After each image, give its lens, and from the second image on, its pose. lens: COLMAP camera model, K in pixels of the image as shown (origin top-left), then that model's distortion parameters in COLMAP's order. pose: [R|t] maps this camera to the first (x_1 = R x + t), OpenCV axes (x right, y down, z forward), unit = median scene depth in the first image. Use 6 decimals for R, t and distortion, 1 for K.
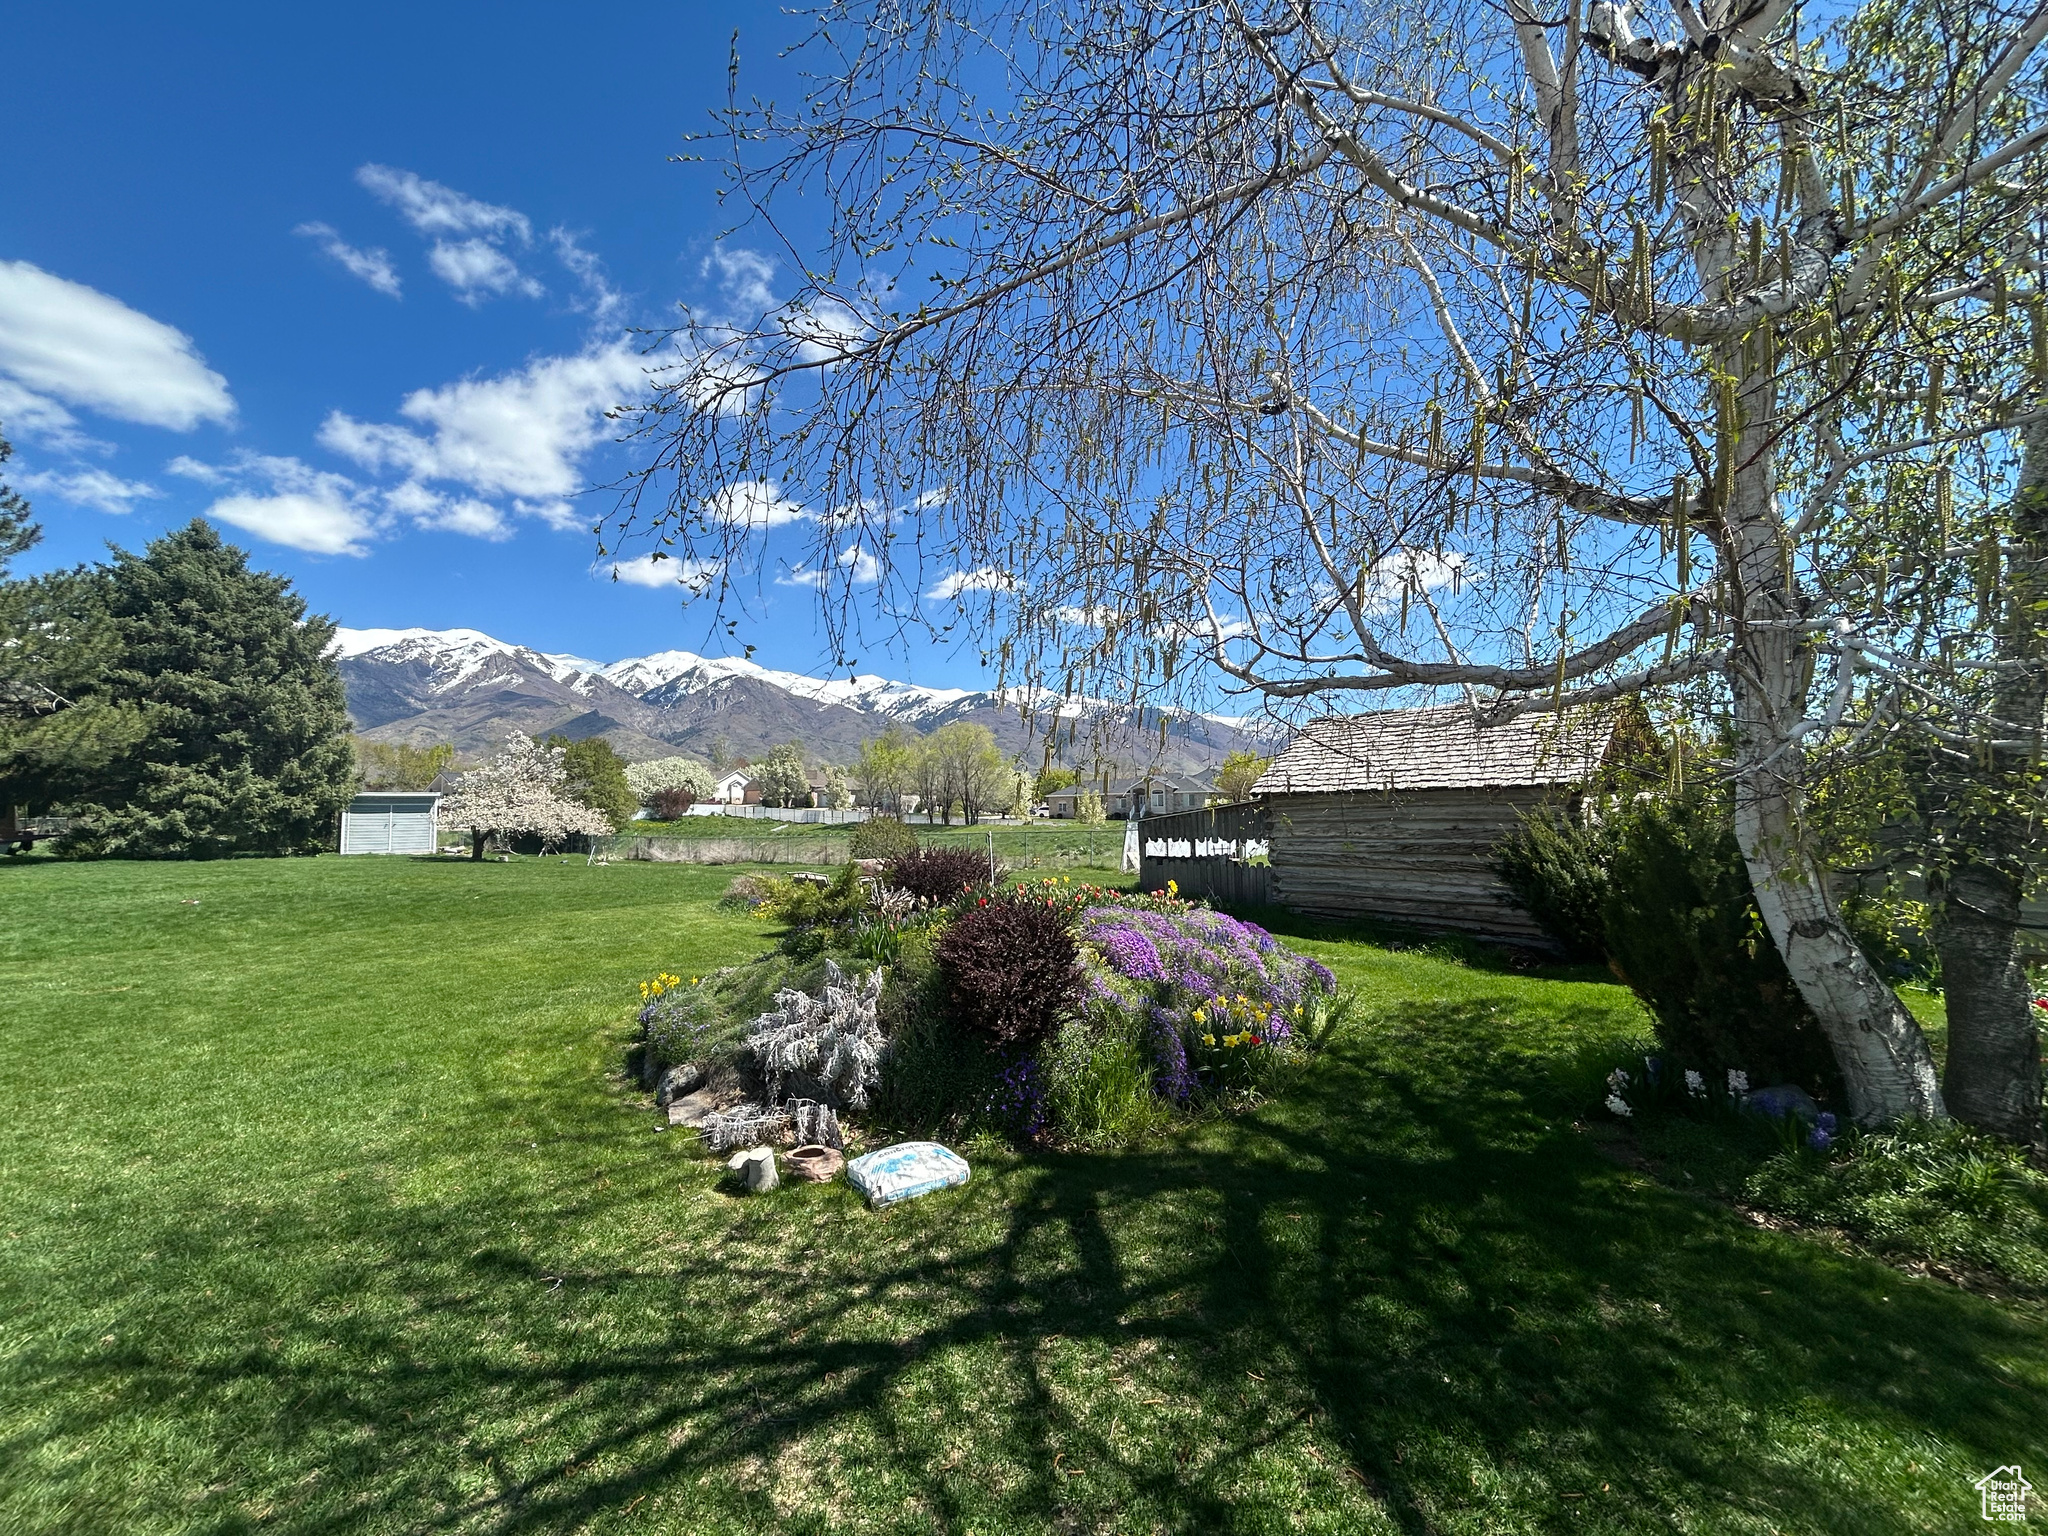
lens RADIAL K [[833.5, 0, 1020.7], [0, 833.5, 762.6], [0, 0, 1]] dist [0.001730, 0.000616]
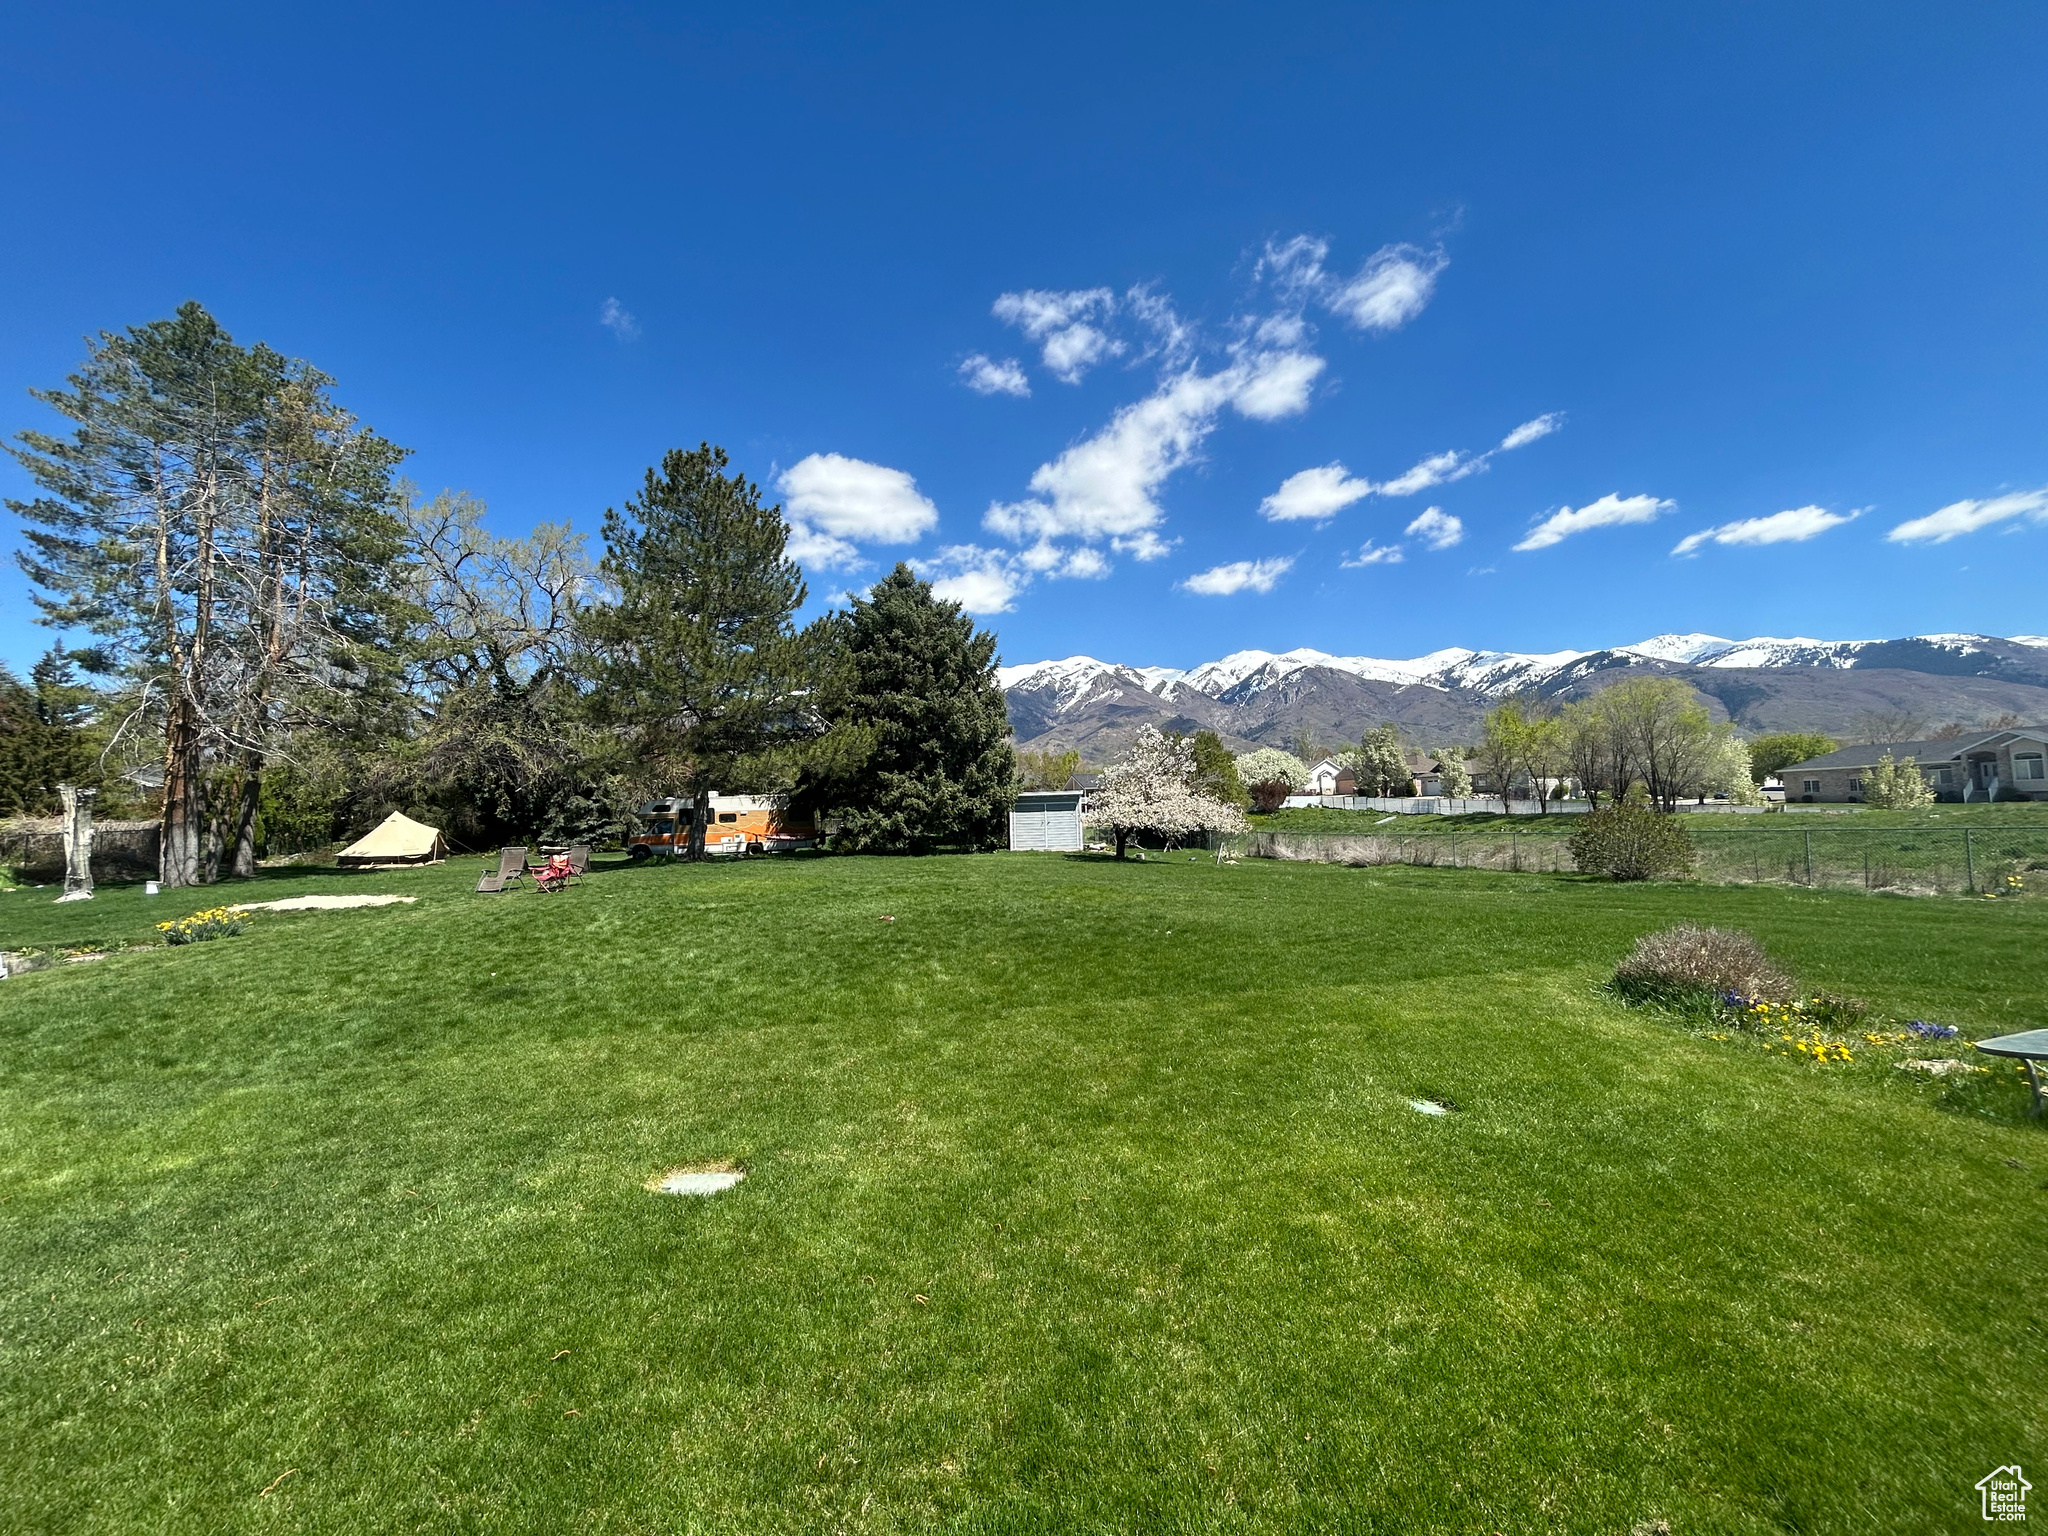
lens RADIAL K [[833.5, 0, 1020.7], [0, 833.5, 762.6], [0, 0, 1]] dist [0.001730, 0.000616]
pose [[0.785878, -0.052046, -0.616187, -0.150849], [0.058337, 0.998248, -0.009915, 0.009050], [0.615624, -0.028154, 0.787537, 0.181723]]
